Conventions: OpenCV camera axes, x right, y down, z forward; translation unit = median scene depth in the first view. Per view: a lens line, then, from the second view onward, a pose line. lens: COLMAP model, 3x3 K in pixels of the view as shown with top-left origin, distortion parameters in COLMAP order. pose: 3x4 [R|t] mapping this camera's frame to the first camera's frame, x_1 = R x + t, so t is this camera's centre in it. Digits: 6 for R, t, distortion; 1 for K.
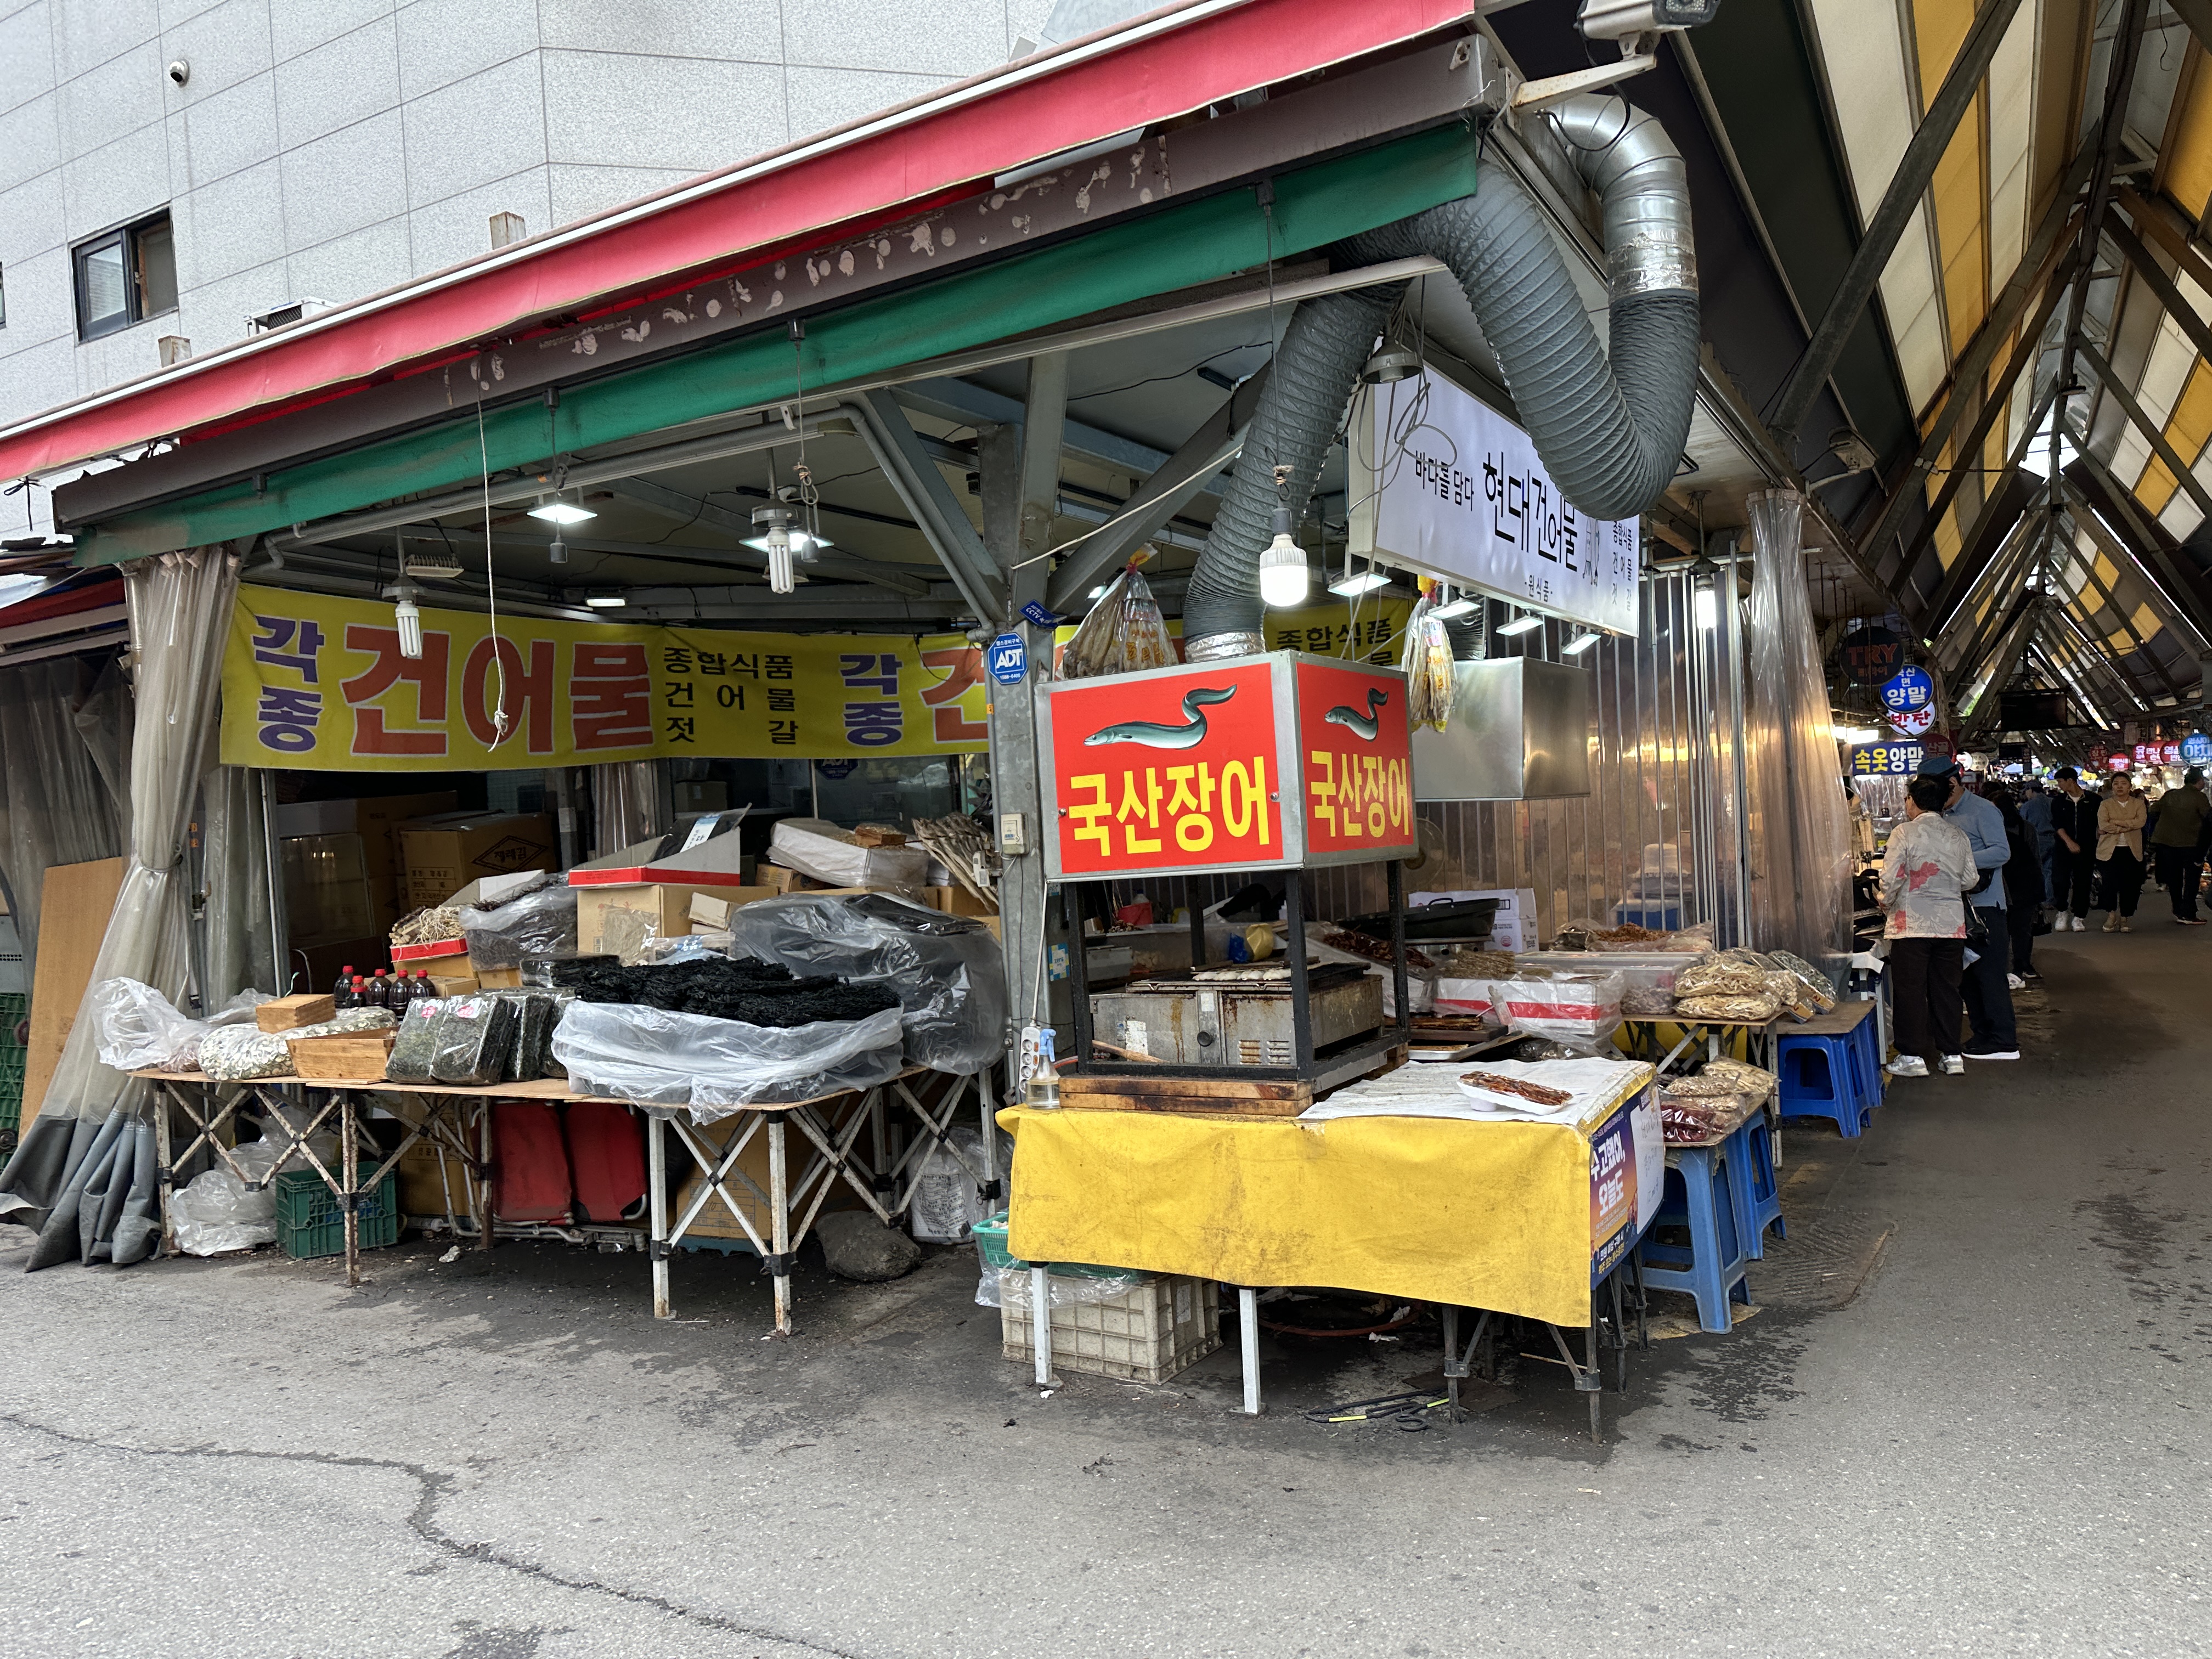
lens RADIAL K [[1578.6, 0, 1106.0], [0, 1578.6, 829.5], [0, 0, 1]] dist [0.045272, -0.040236]
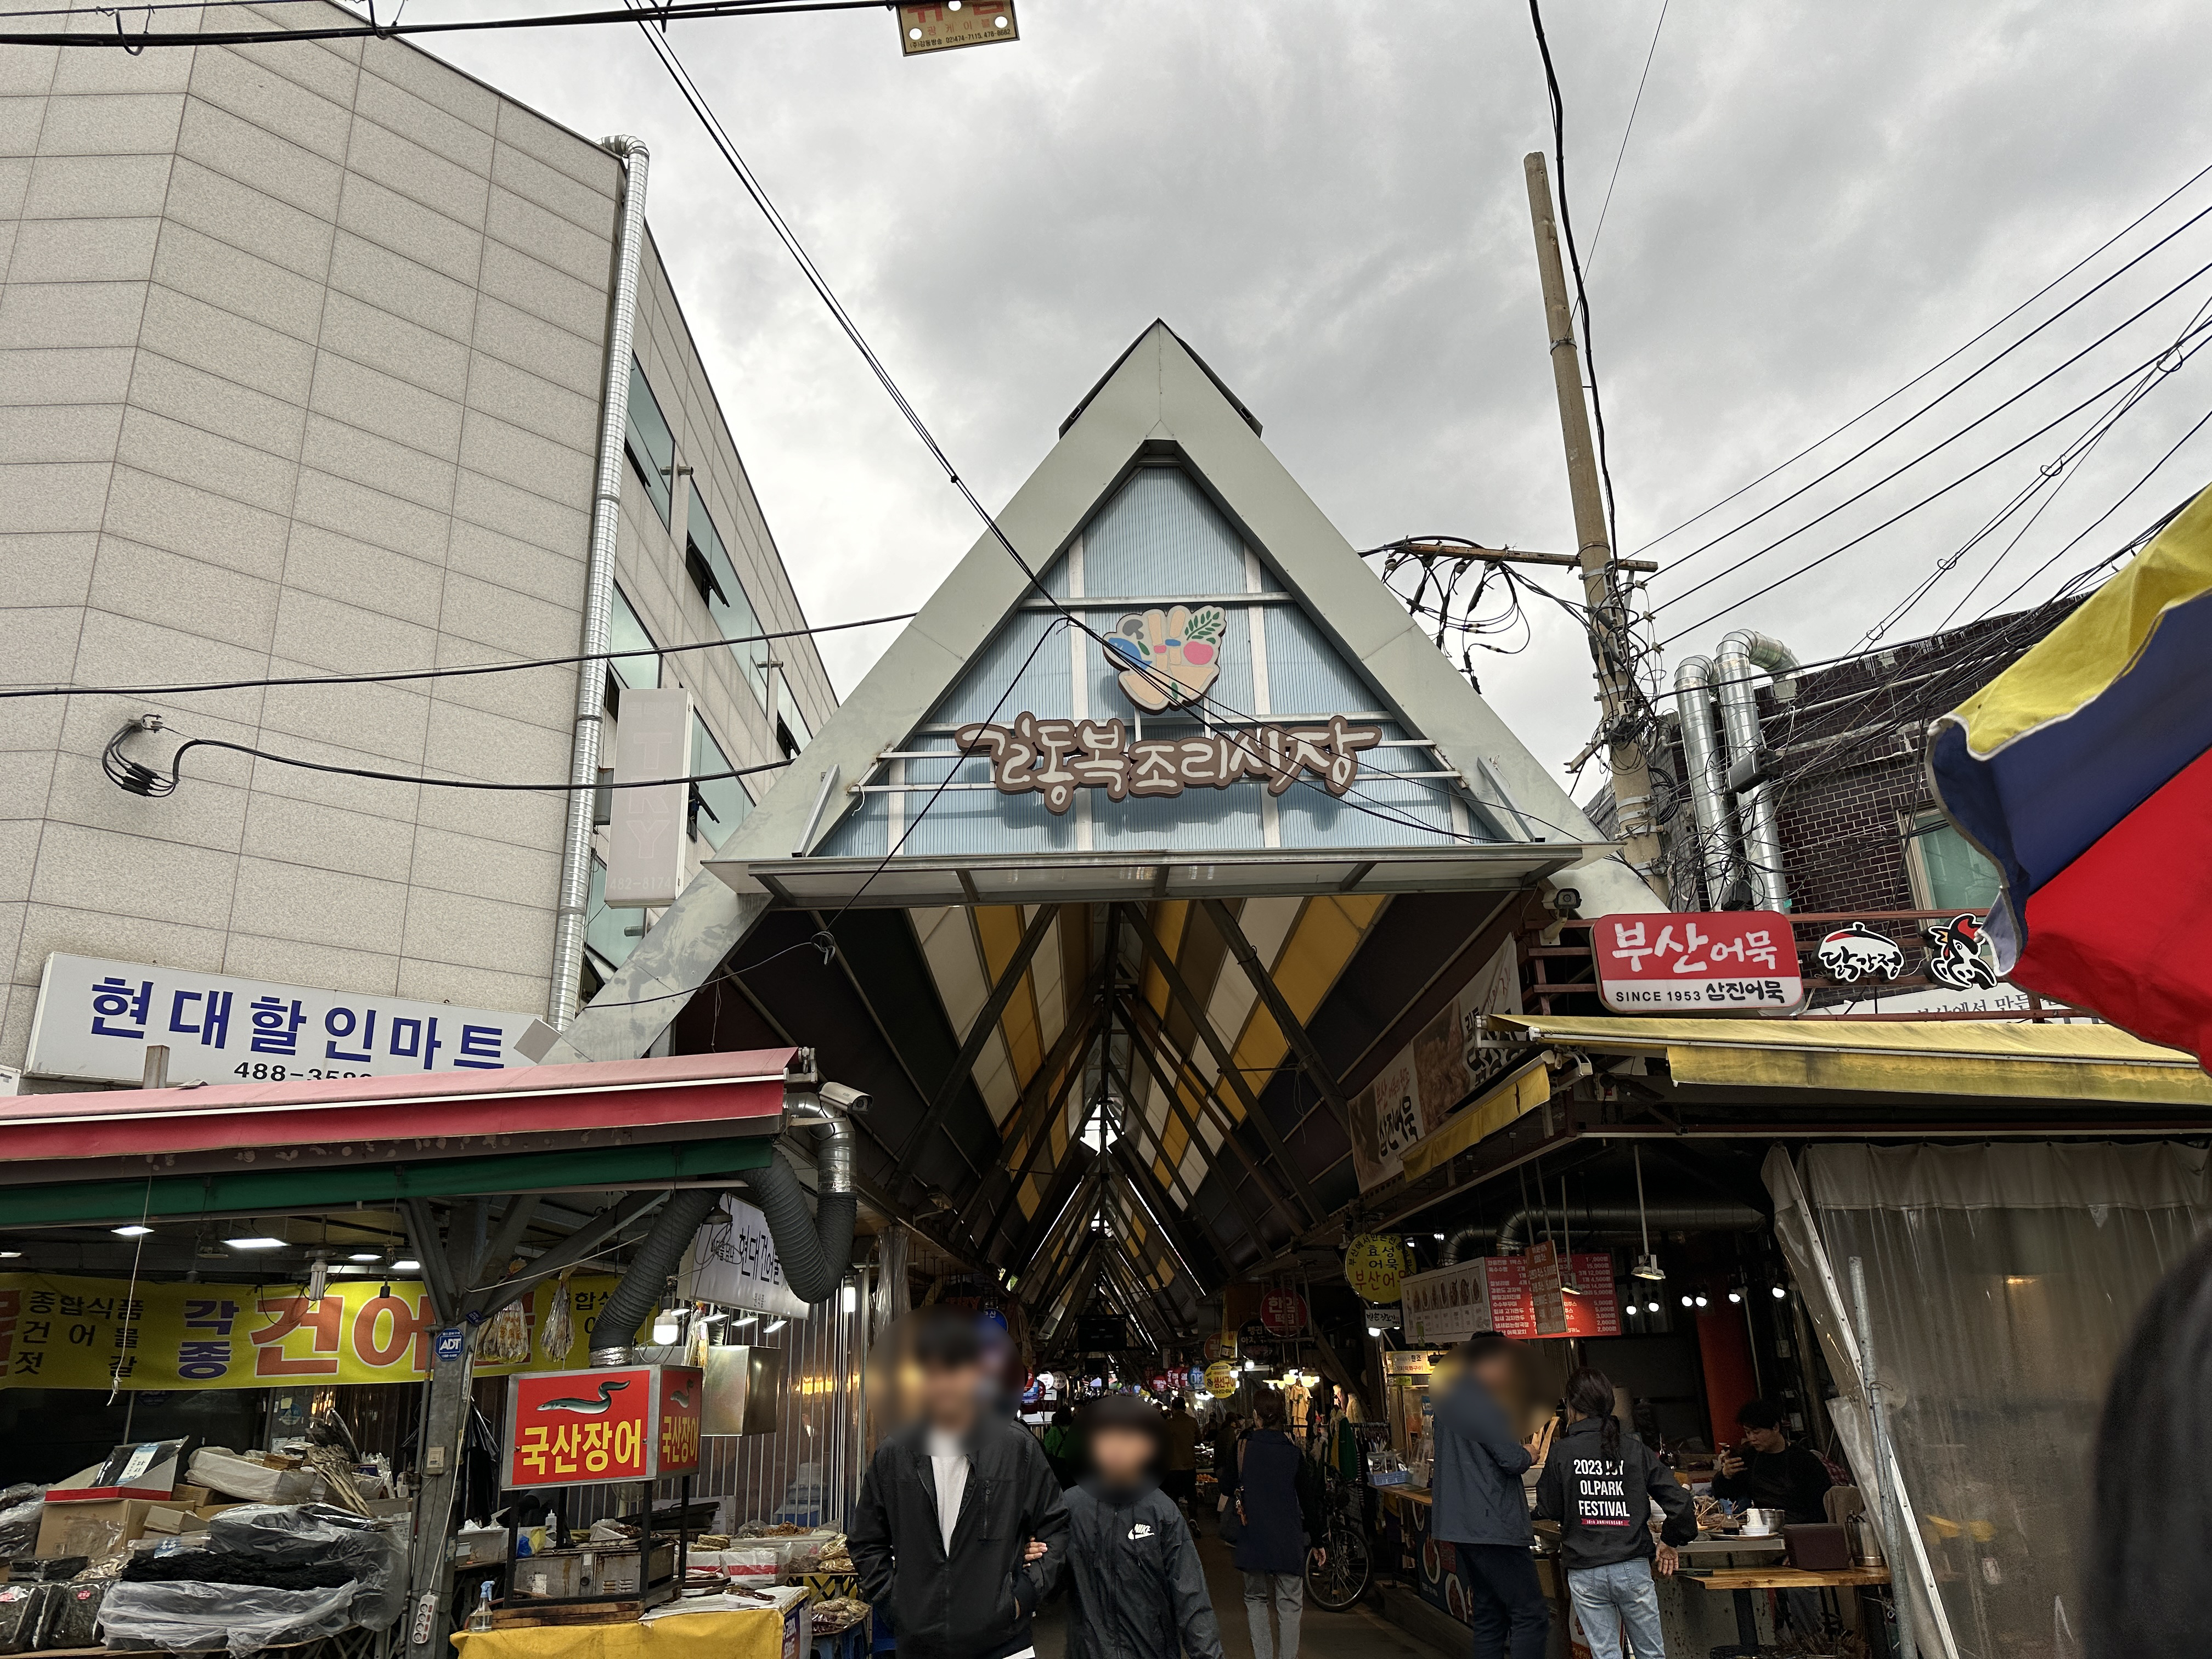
lens RADIAL K [[1578.6, 0, 1106.0], [0, 1578.6, 829.5], [0, 0, 1]] dist [0.045272, -0.040236]
pose [[0.866351, 0.184485, 0.464114, -0.339059], [-0.005719, 0.932880, -0.360142, -0.015268], [-0.499403, 0.309355, 0.809256, -0.845203]]
